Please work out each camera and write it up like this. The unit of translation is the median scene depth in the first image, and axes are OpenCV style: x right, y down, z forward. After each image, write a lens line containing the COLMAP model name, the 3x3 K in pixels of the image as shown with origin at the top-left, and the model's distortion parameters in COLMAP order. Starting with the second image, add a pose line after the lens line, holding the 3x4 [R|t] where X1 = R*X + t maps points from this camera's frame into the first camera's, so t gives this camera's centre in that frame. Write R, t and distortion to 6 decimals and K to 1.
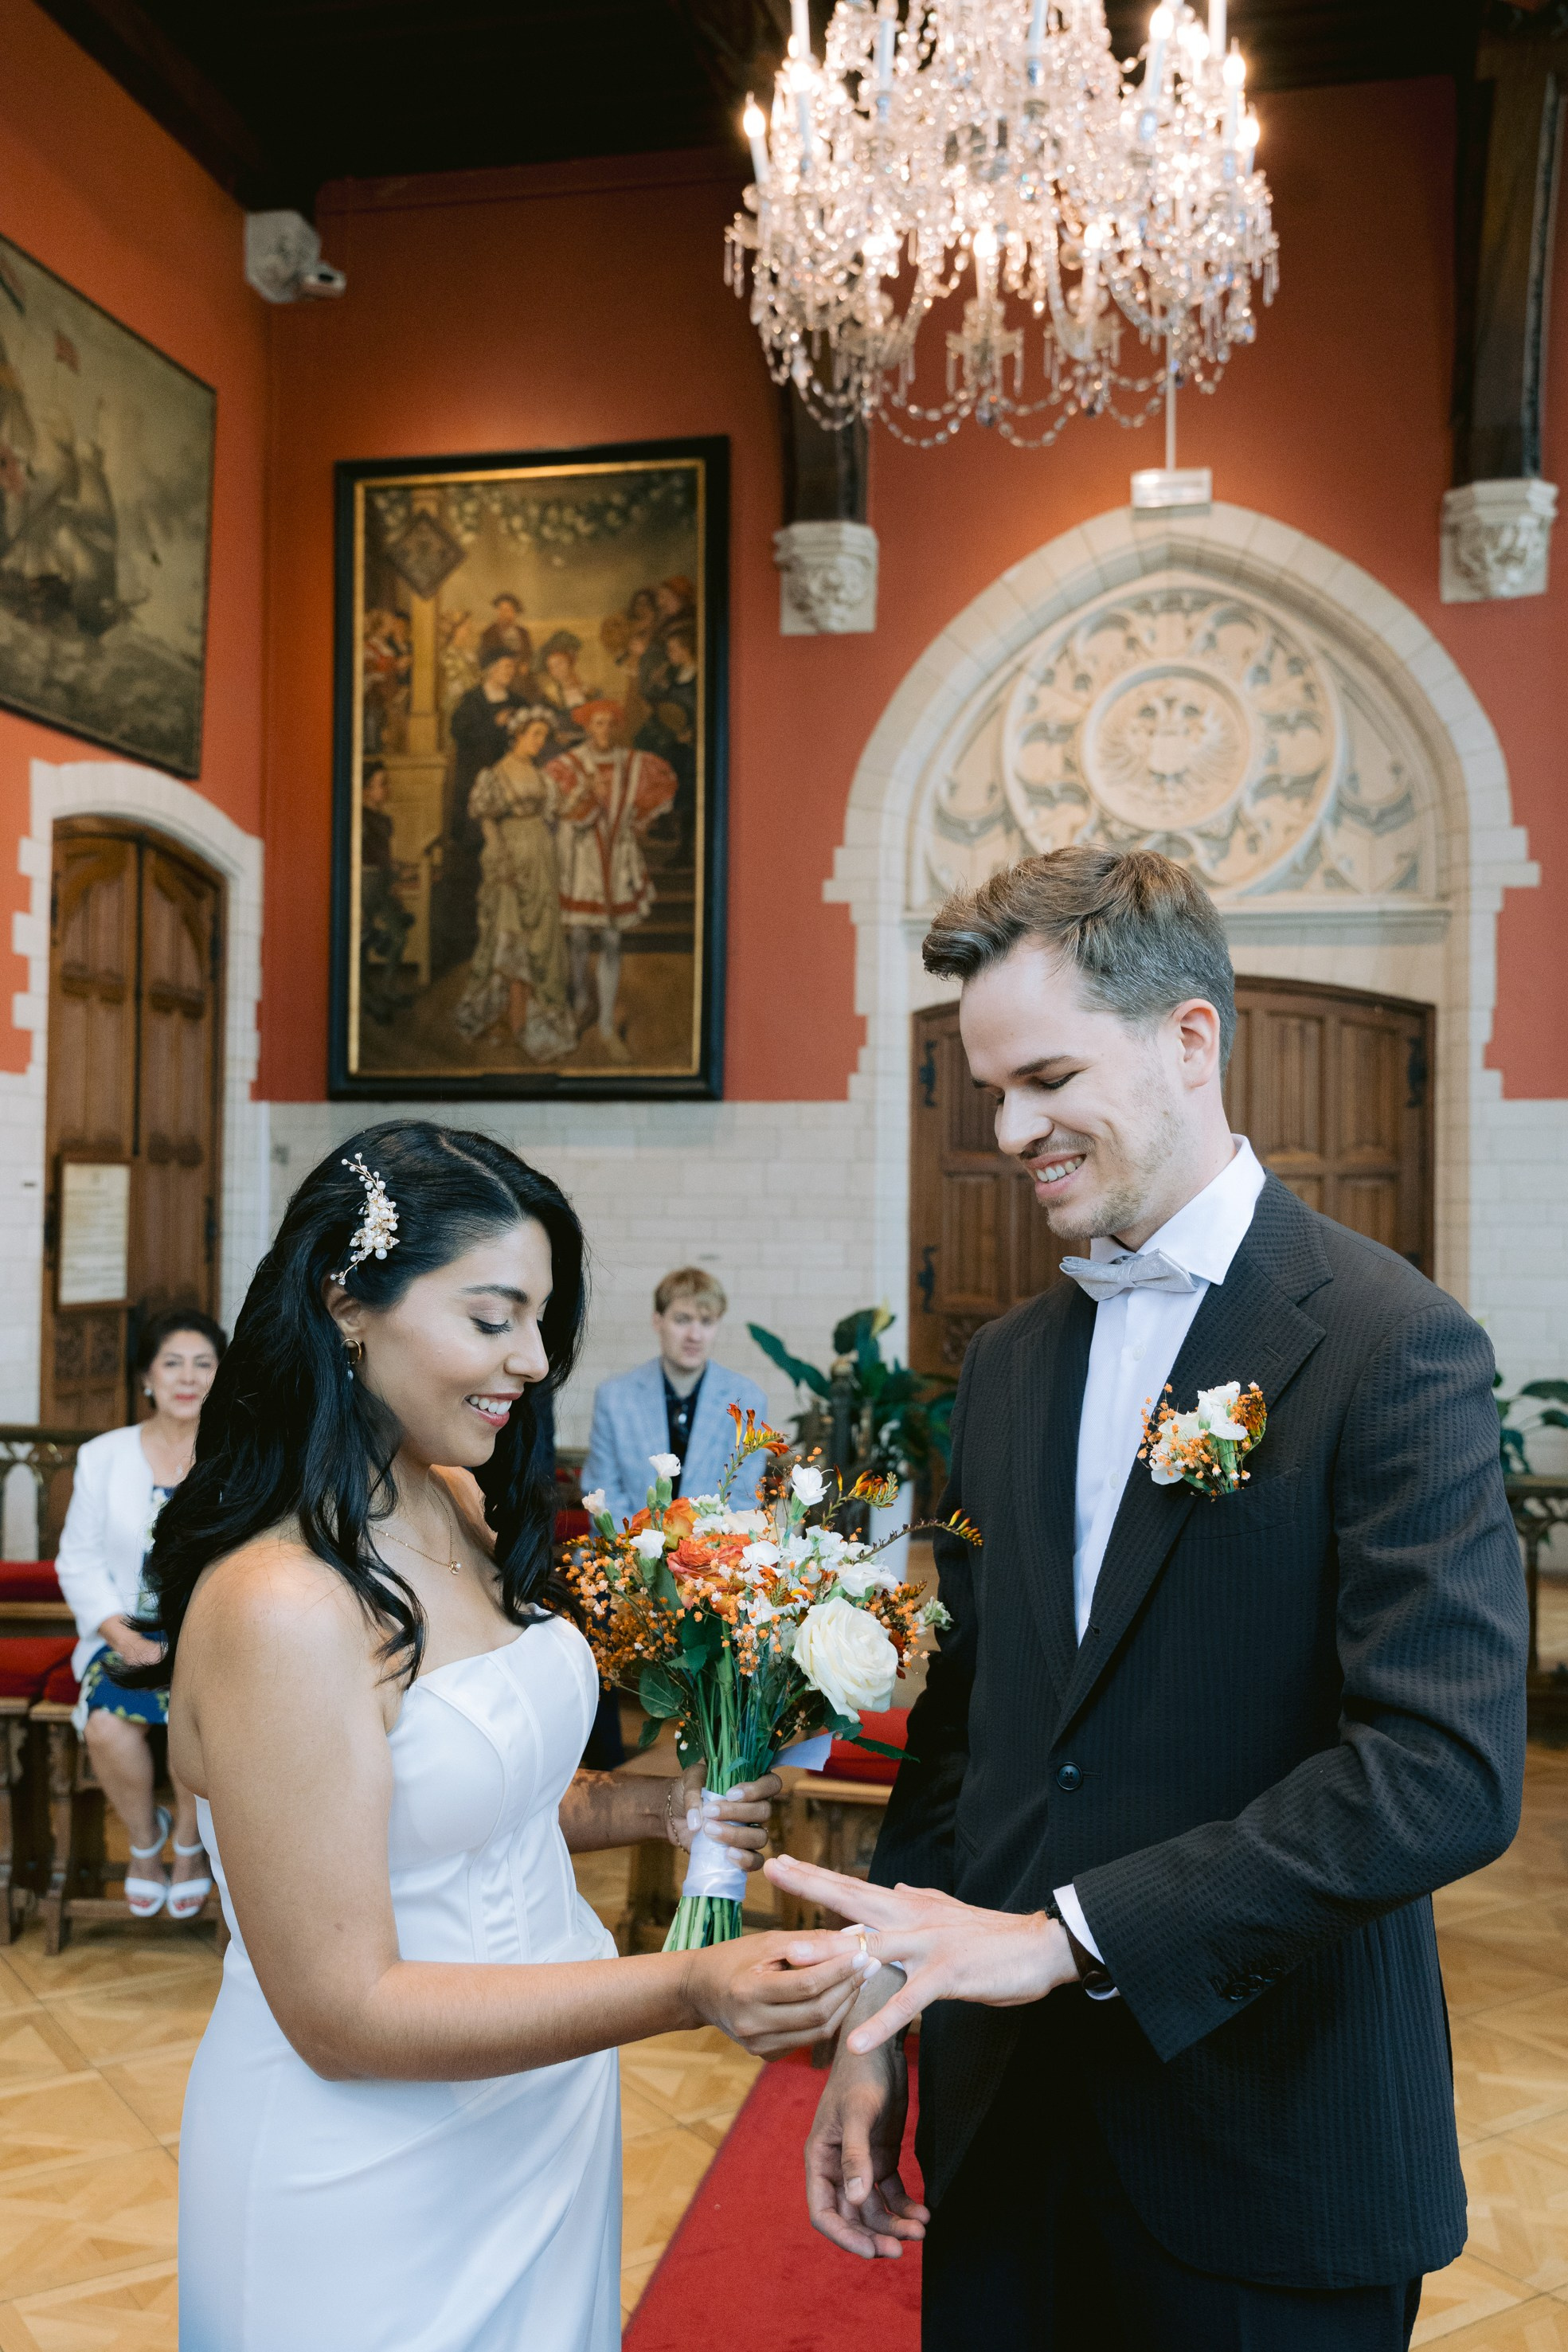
lens RADIAL K [[2255.2, 0, 794.2], [0, 2255.2, 1210.6], [0, 0, 1]] dist [0.012880, 0.000000]
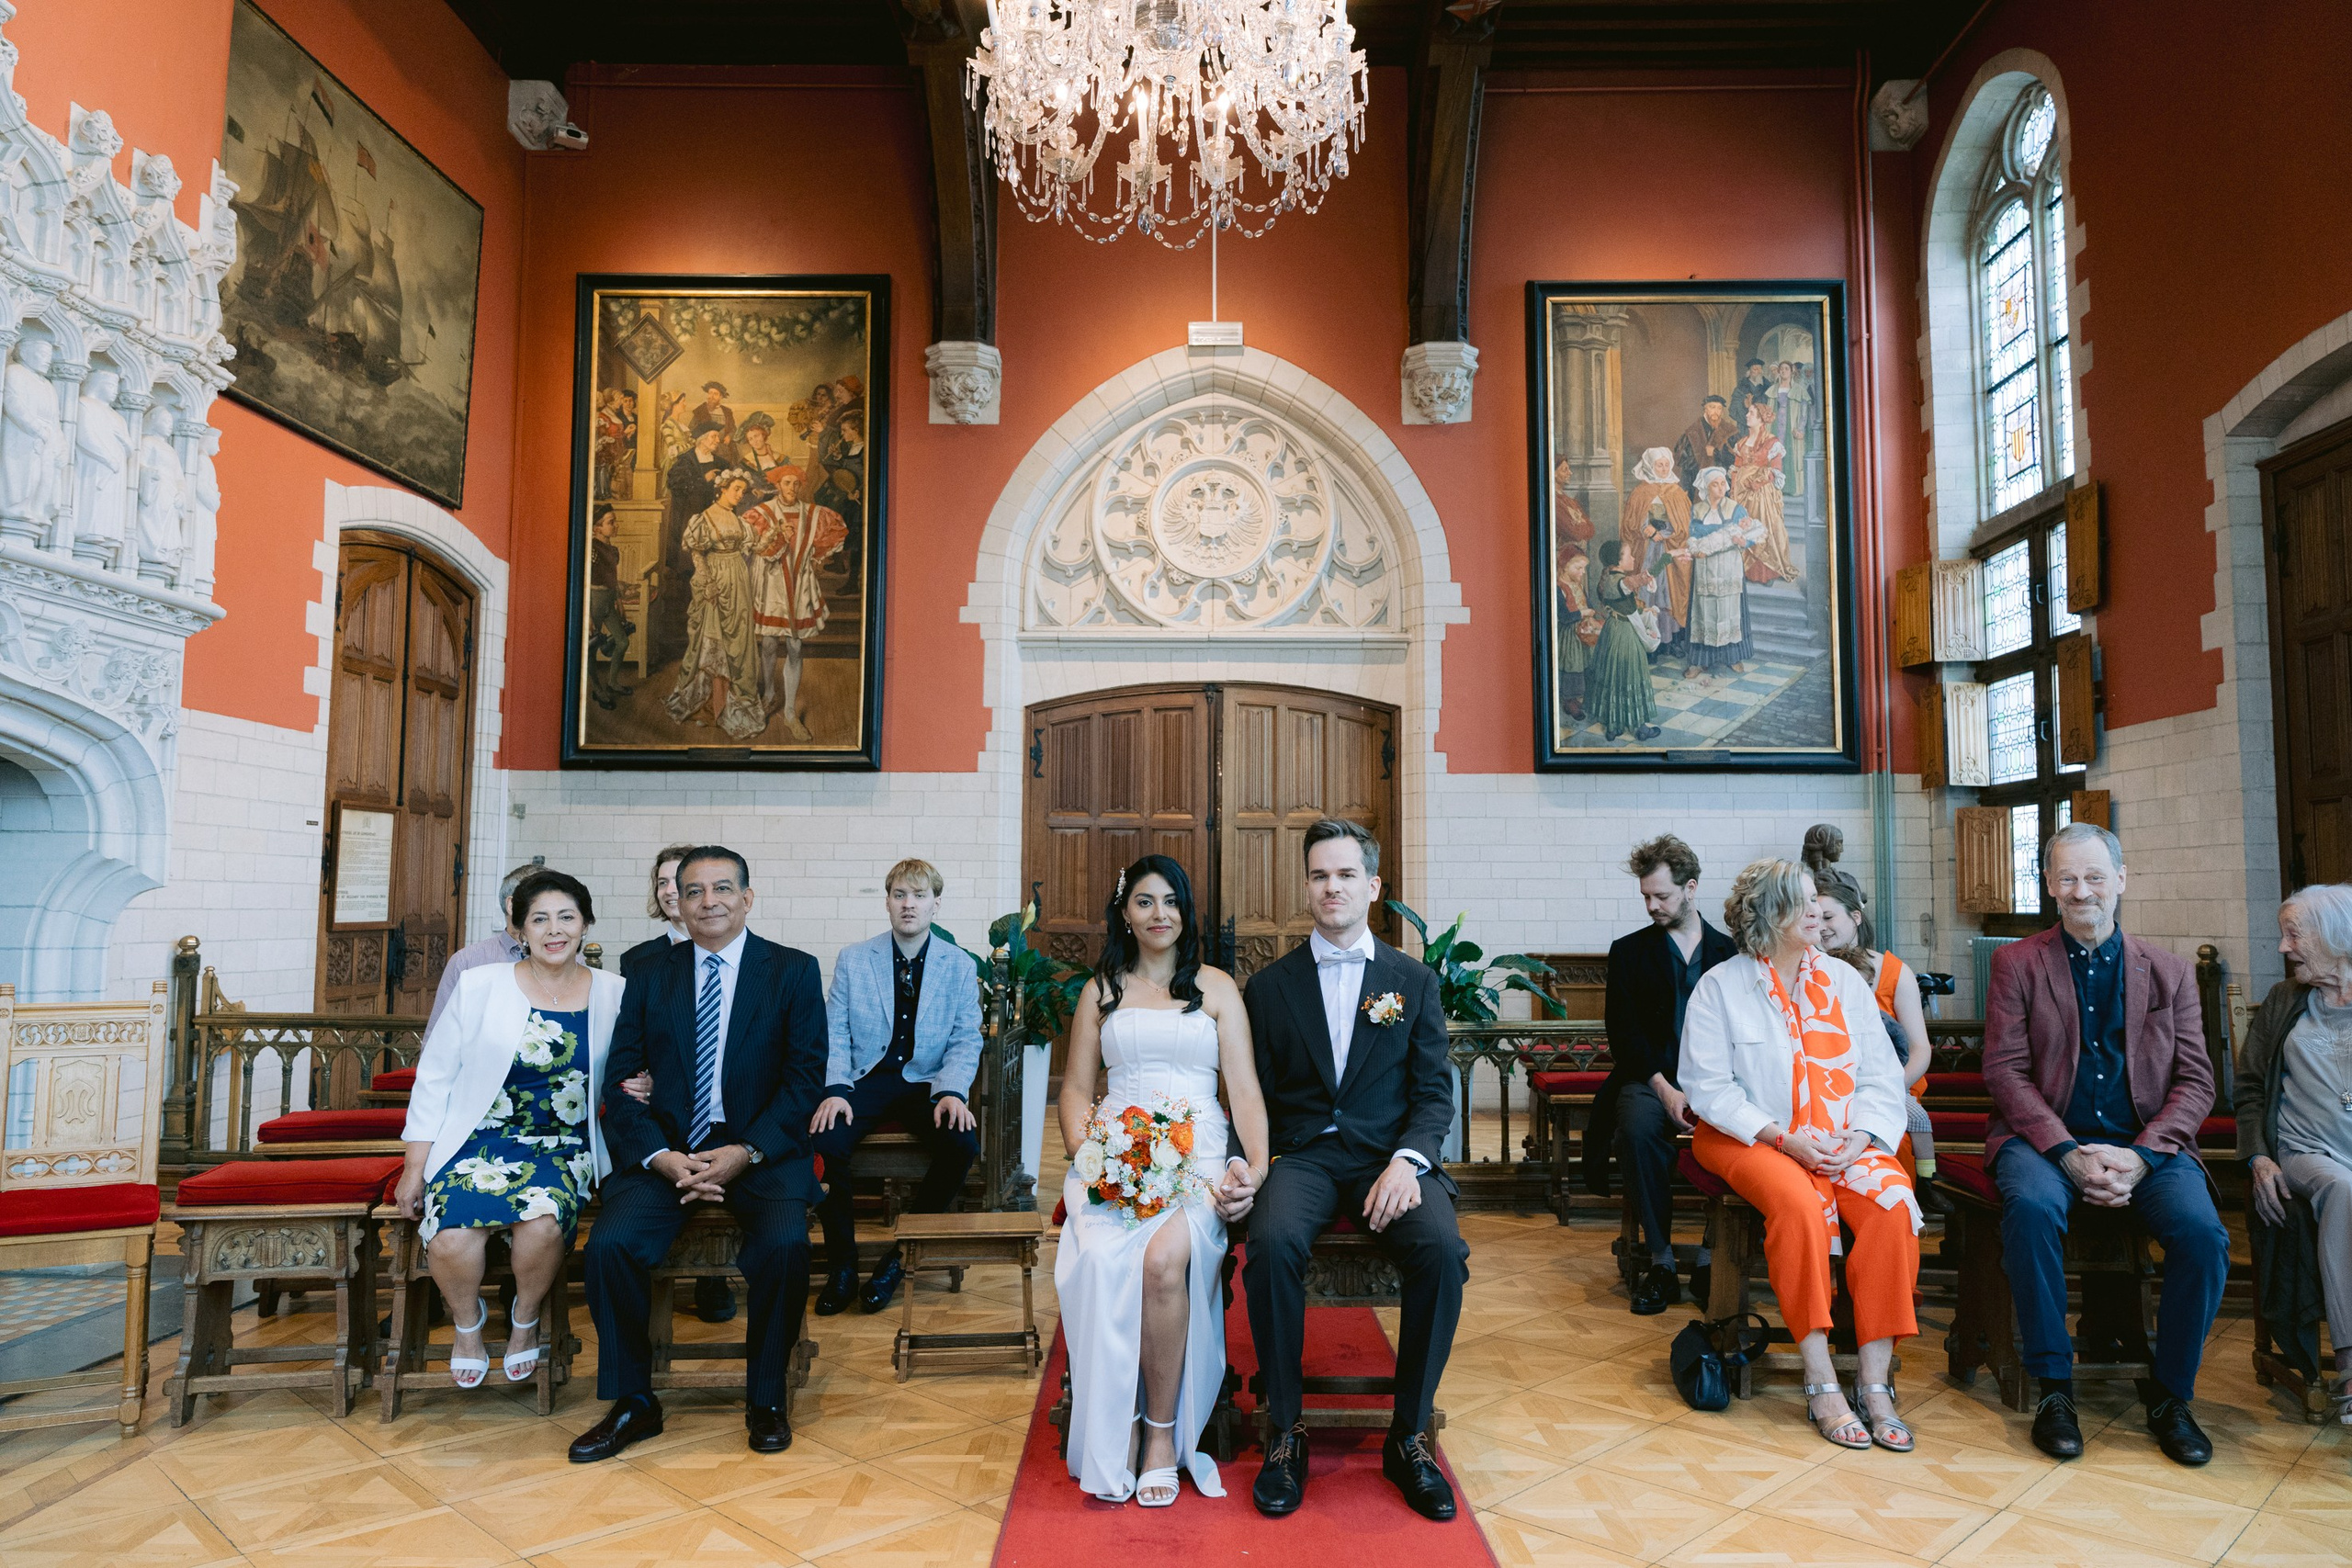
lens RADIAL K [[1639.1, 0, 1205.3], [0, 1639.1, 798.5], [0, 0, 1]] dist [0.023056, -0.028533]
pose [[0.977896, 0.007733, 0.208948, -0.048426], [0.006460, 0.997721, -0.067160, 0.034326], [-0.208991, 0.067025, 0.975618, 0.029862]]
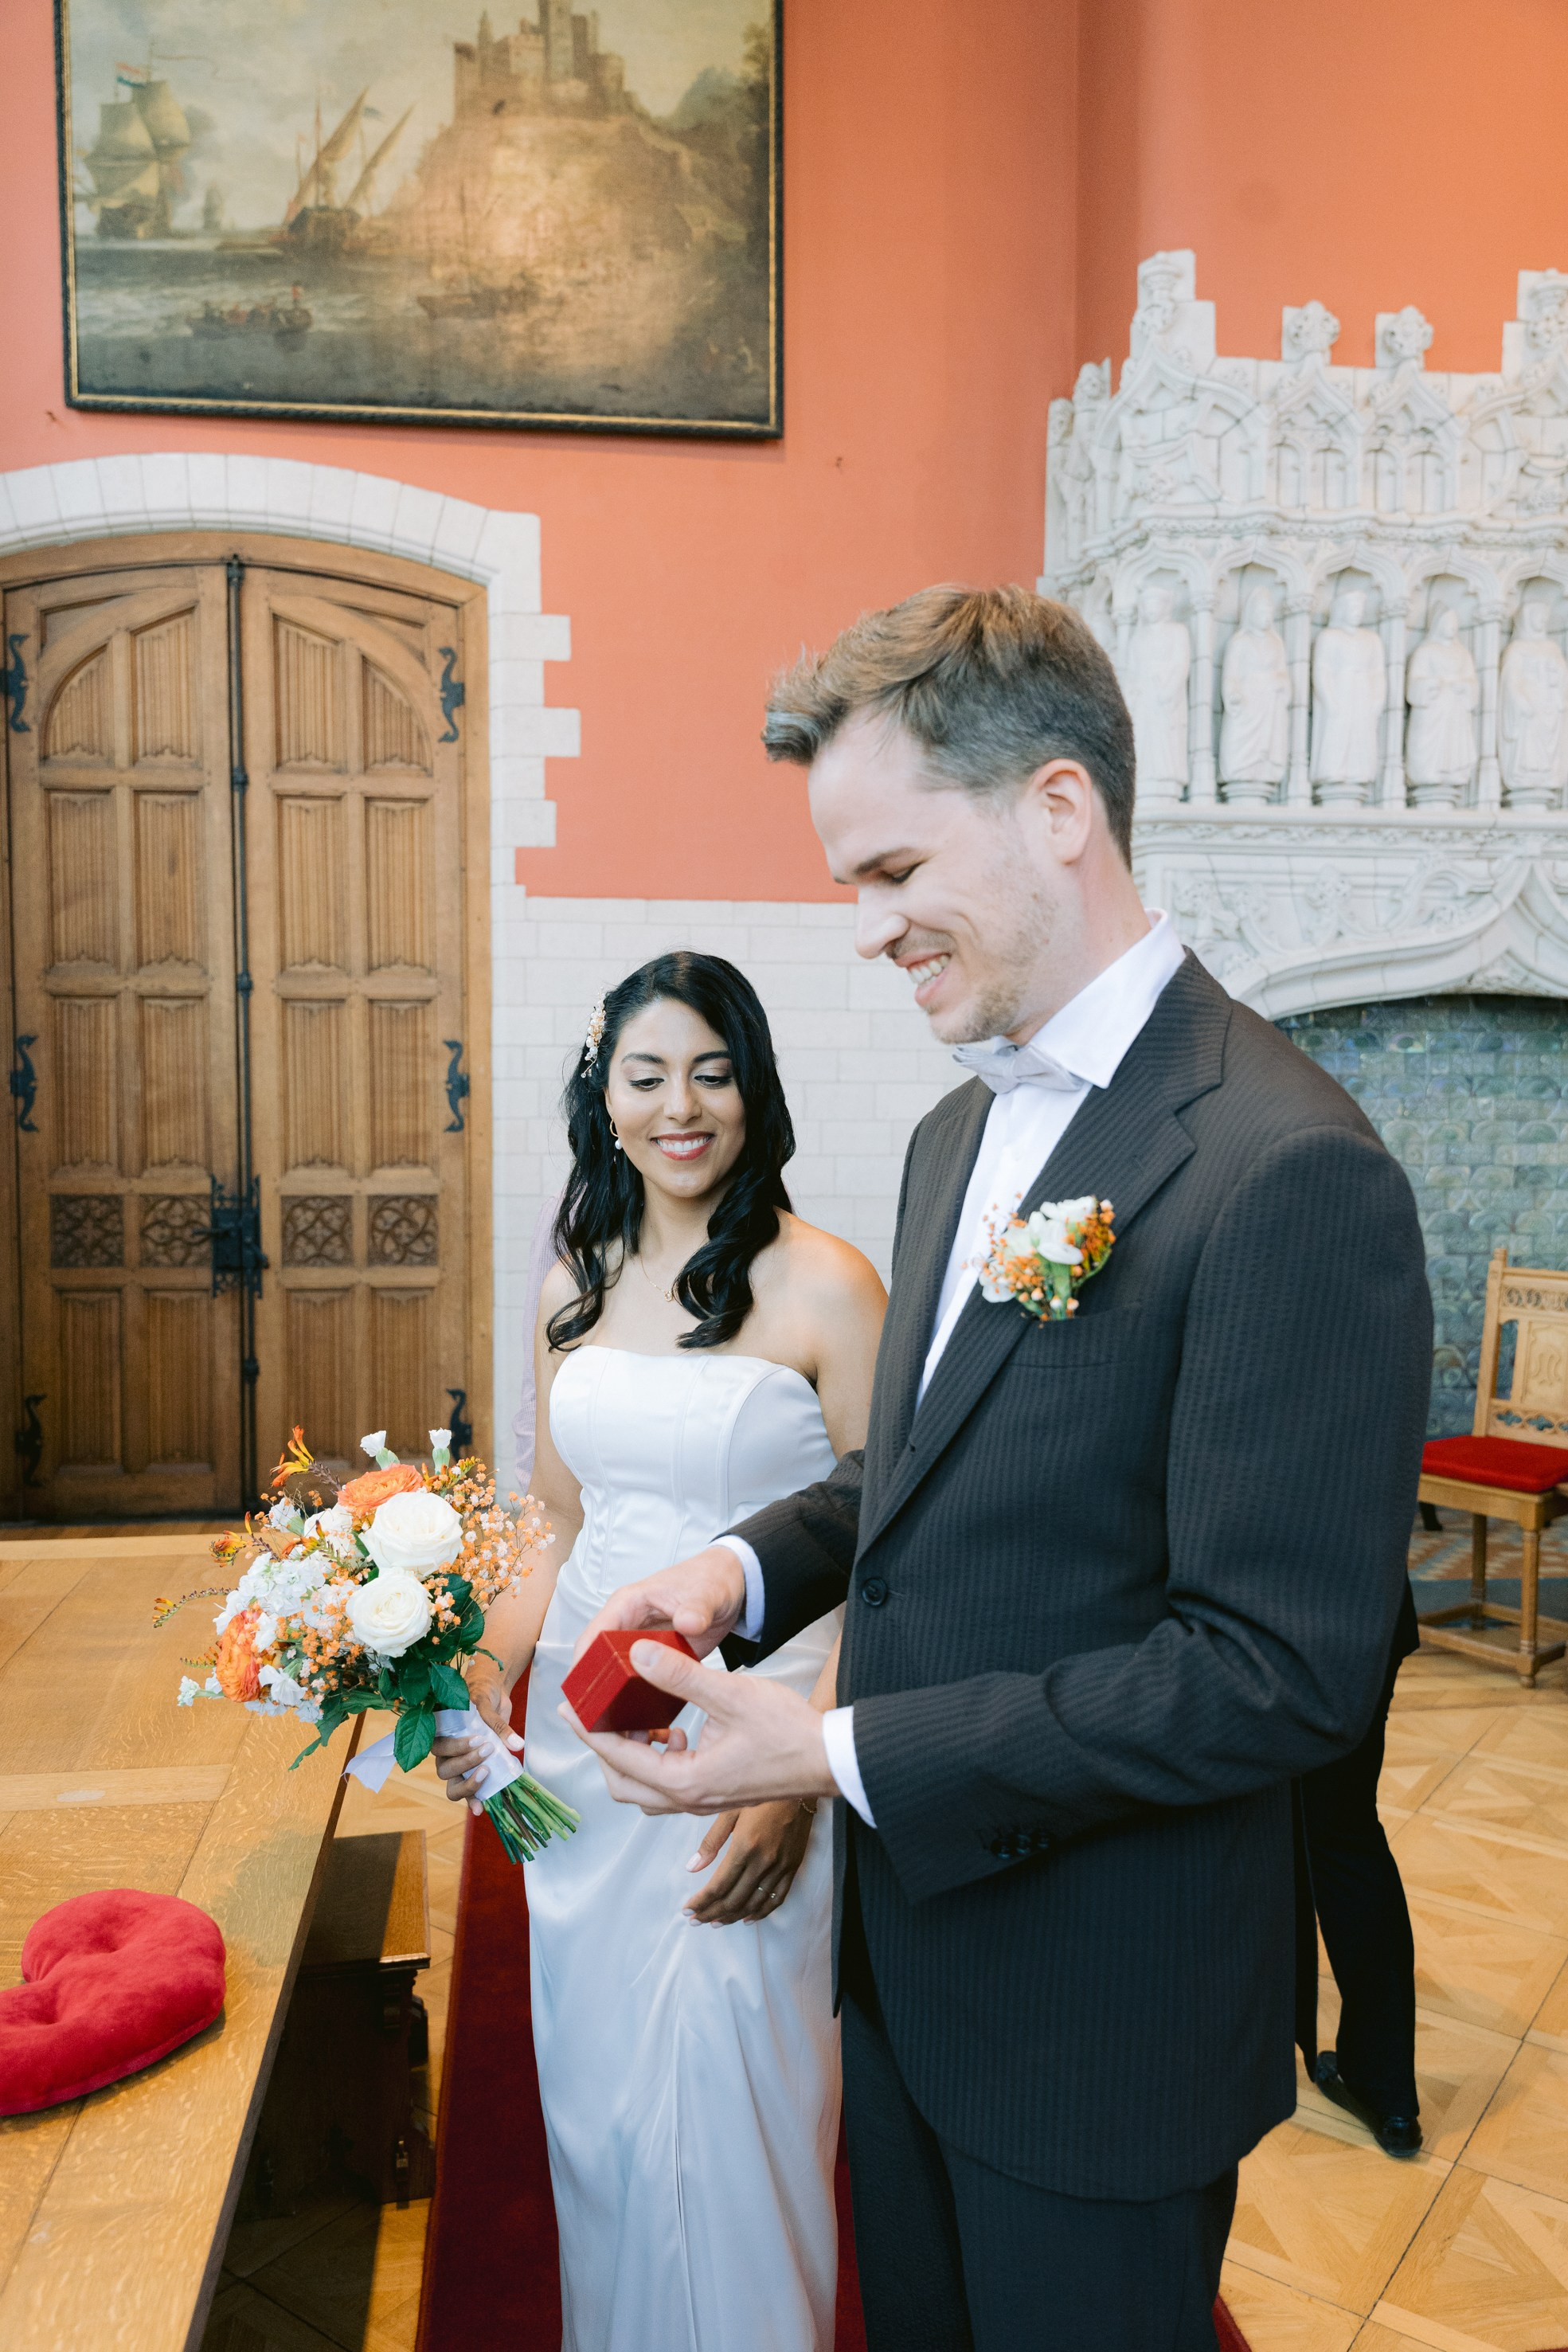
lens RADIAL K [[1809.8, 0, 693.9], [0, 1809.8, 1158.4], [0, 0, 1]] dist [0.086971, -0.023268]
pose [[0.366489, 0.033858, -0.929806, 0.142318], [-0.001621, 0.999359, 0.035752, 0.006620], [0.930421, -0.011596, 0.366310, 0.110739]]
